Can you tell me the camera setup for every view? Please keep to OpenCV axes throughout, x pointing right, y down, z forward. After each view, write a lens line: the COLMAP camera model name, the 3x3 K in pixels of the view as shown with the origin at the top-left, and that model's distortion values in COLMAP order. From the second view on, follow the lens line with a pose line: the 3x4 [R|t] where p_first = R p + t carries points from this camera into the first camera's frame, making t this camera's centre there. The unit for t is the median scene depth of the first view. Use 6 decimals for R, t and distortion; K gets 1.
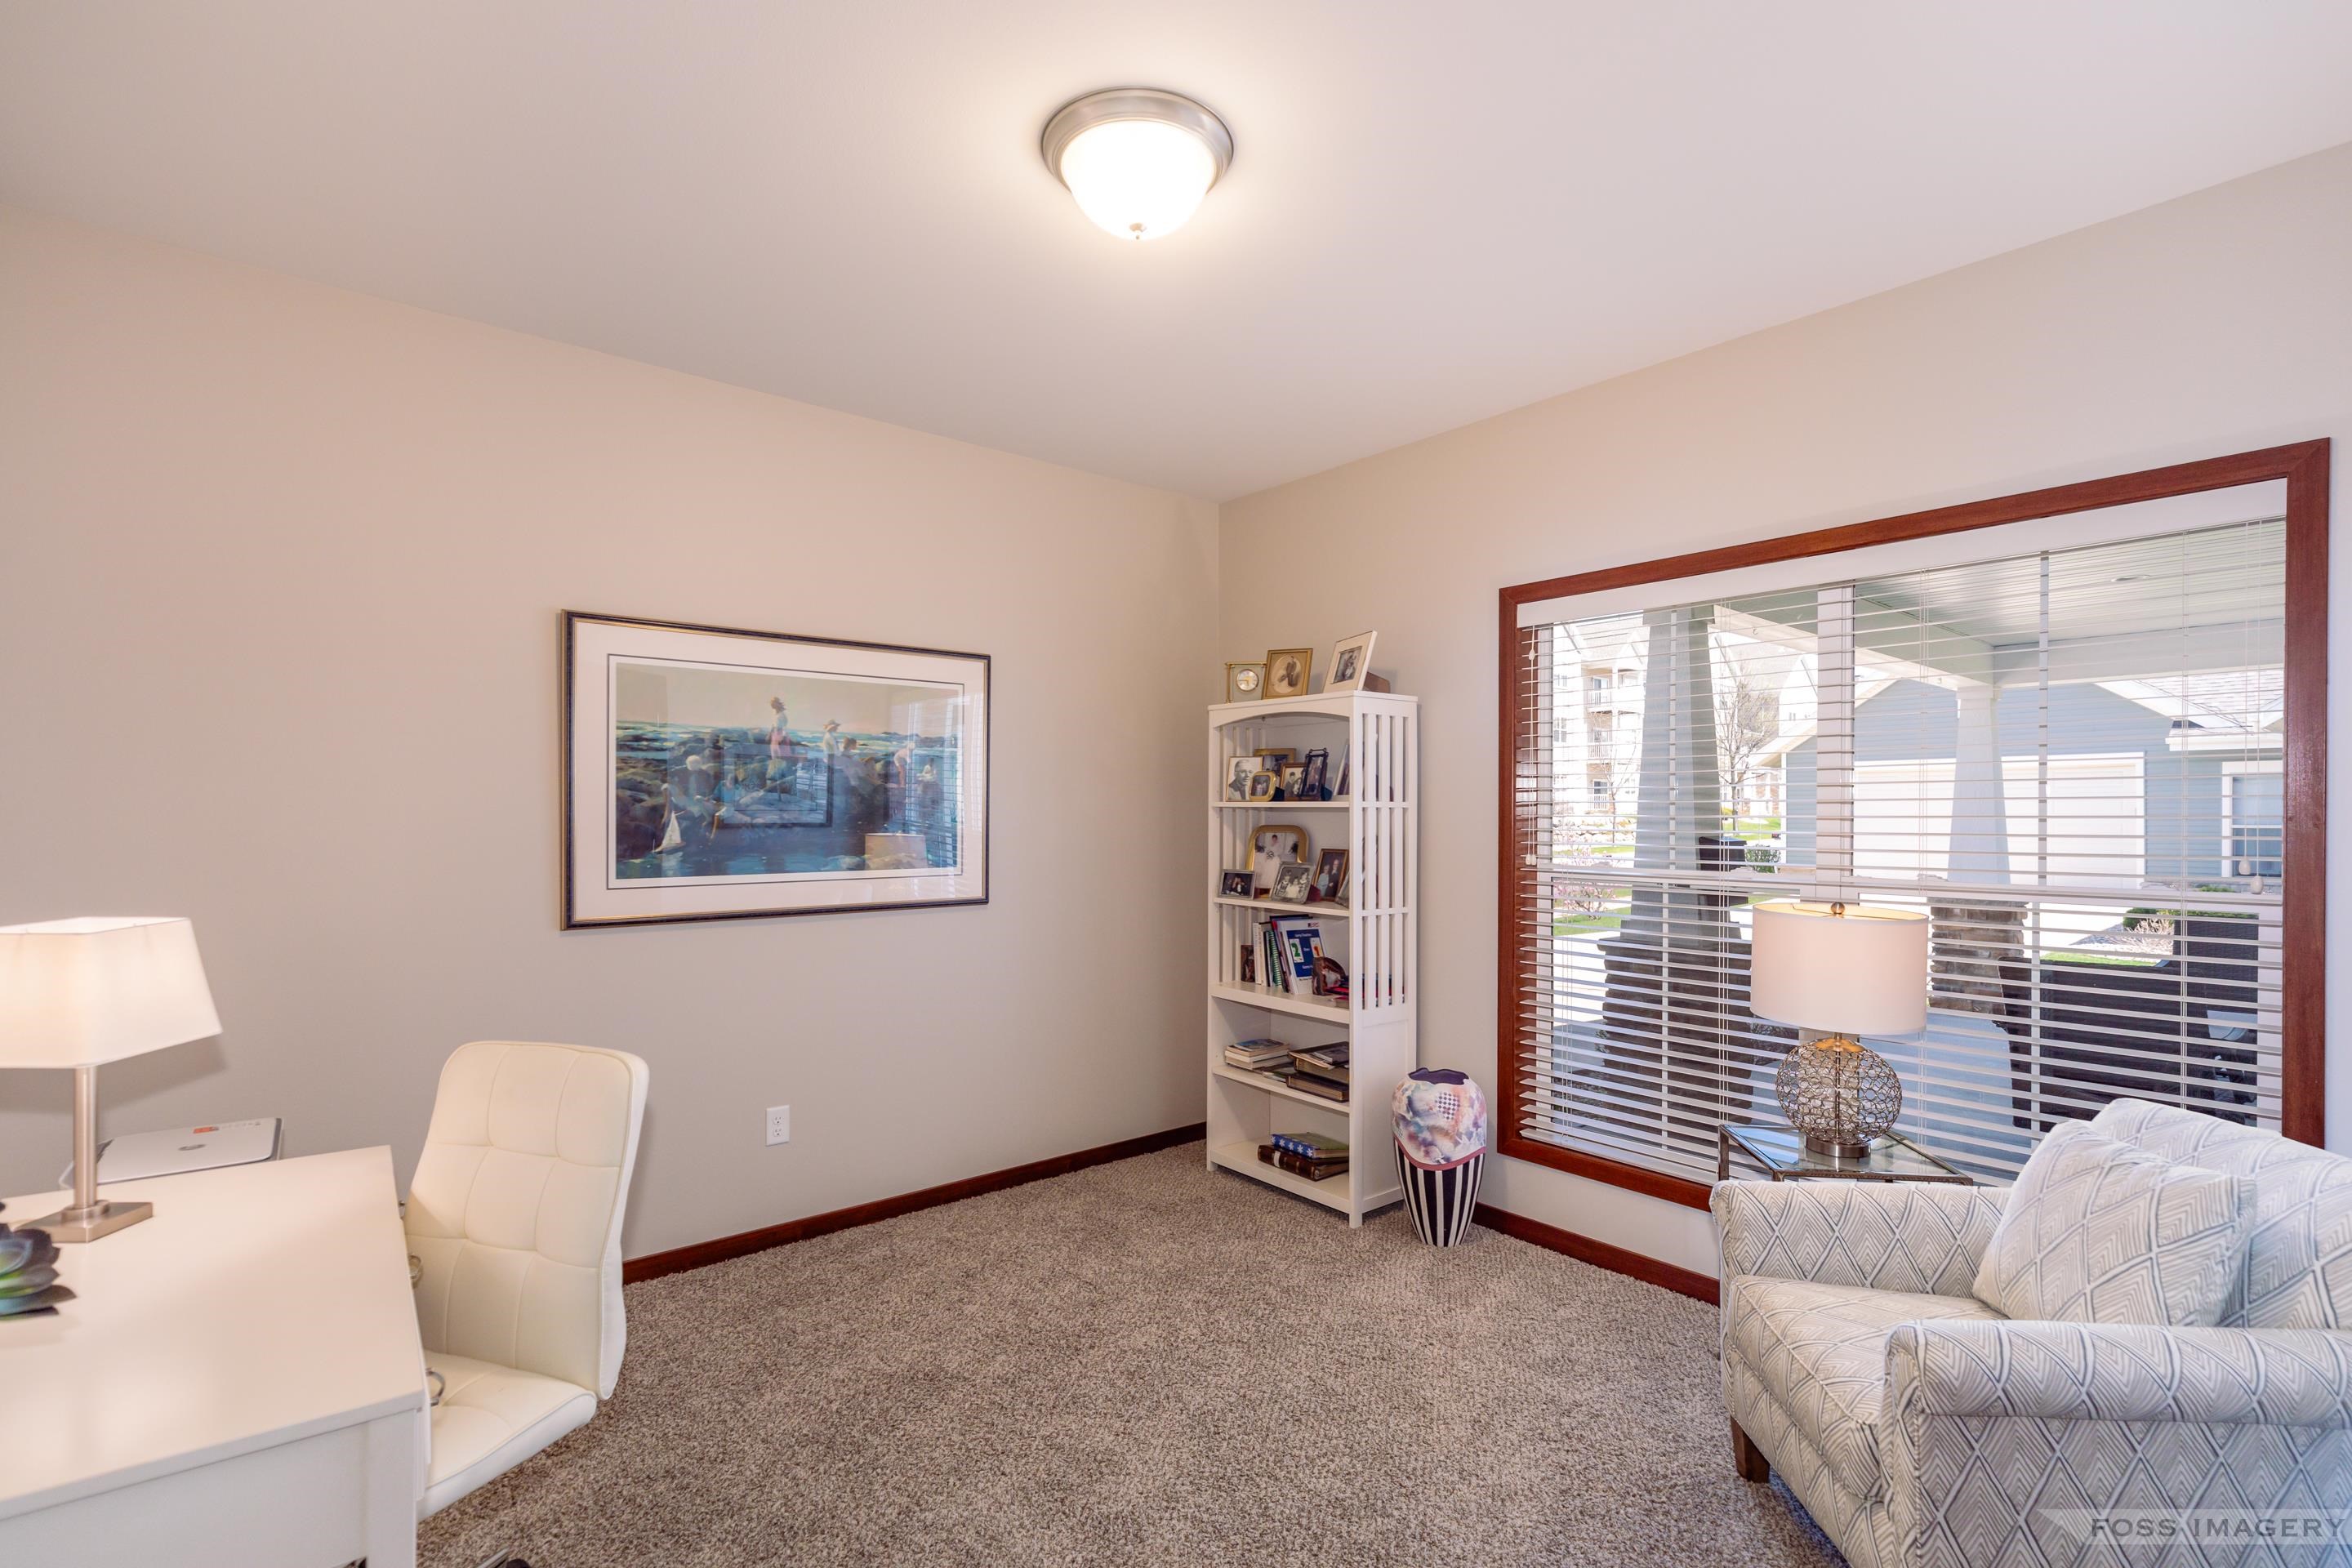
lens RADIAL K [[1081.9, 0, 1174.8], [0, 1081.9, 820.2], [0, 0, 1]] dist [0.001127, 0.000055]
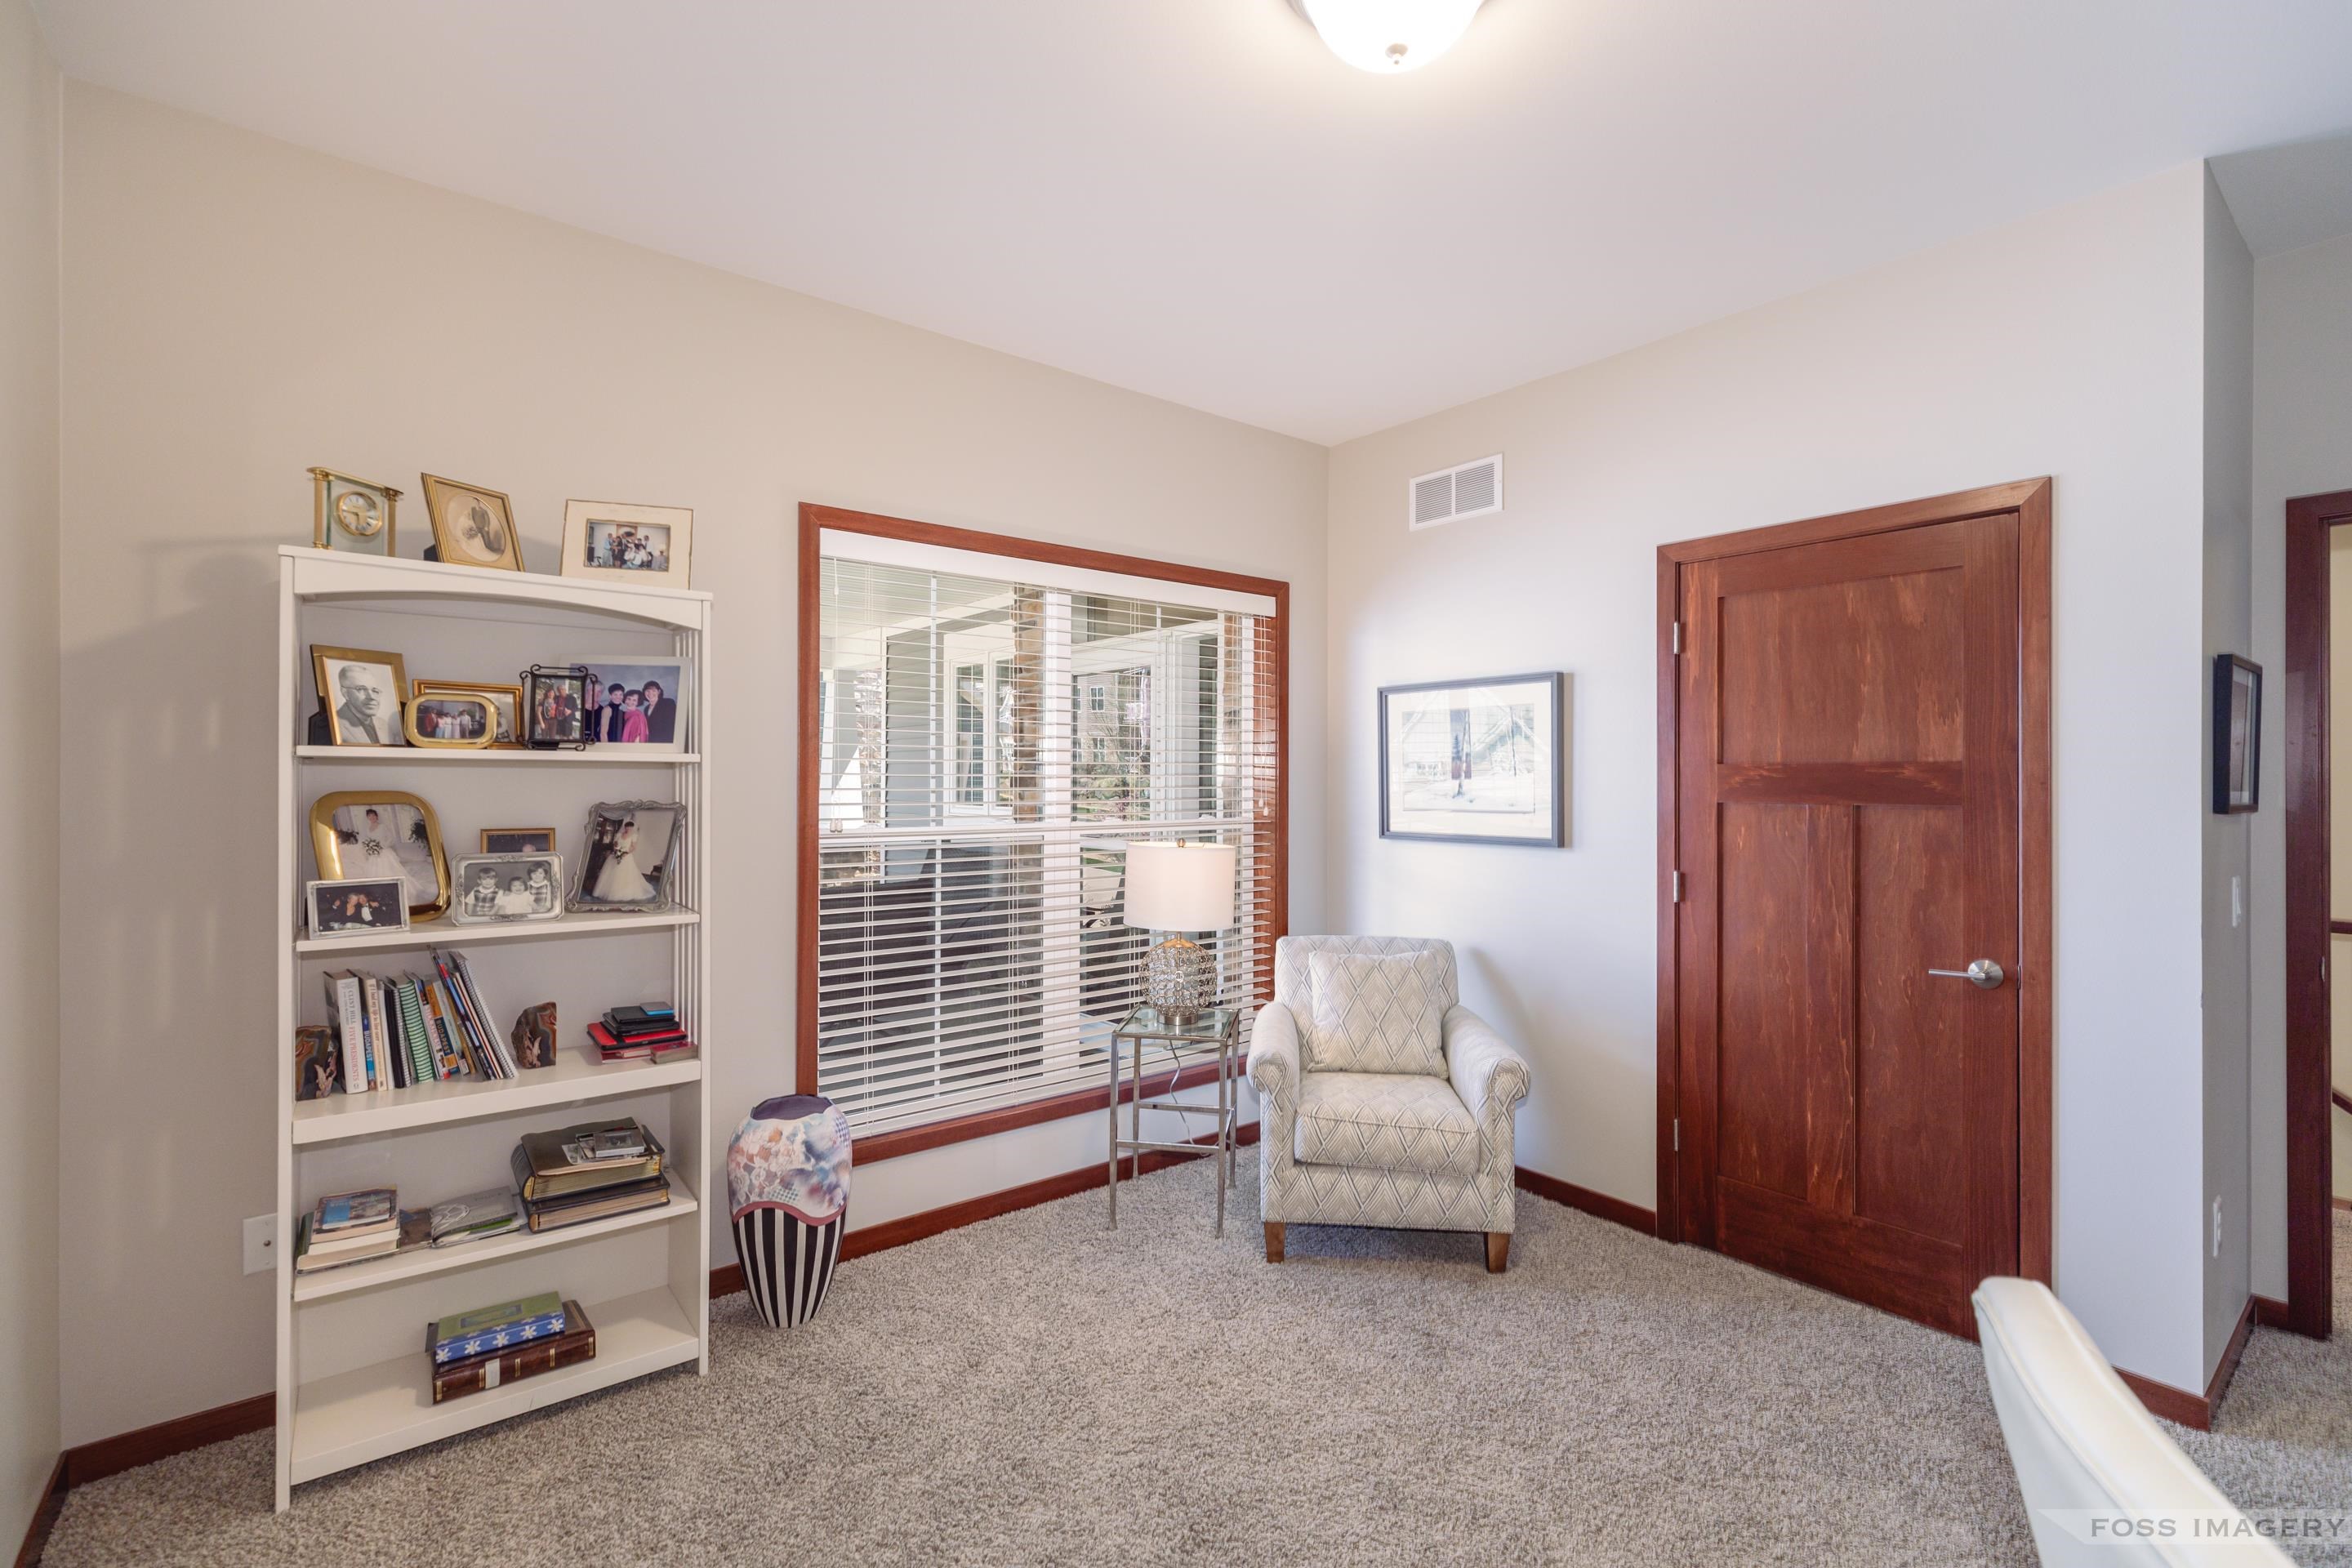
lens RADIAL K [[1026.9, 0, 1182.5], [0, 1026.9, 776.4], [0, 0, 1]] dist [-0.014311, -0.000197]
pose [[0.016636, 0.002054, 0.999860, -0.442016], [0.006456, 0.999977, -0.002162, 0.000859], [-0.999841, 0.006491, 0.016622, 0.632139]]
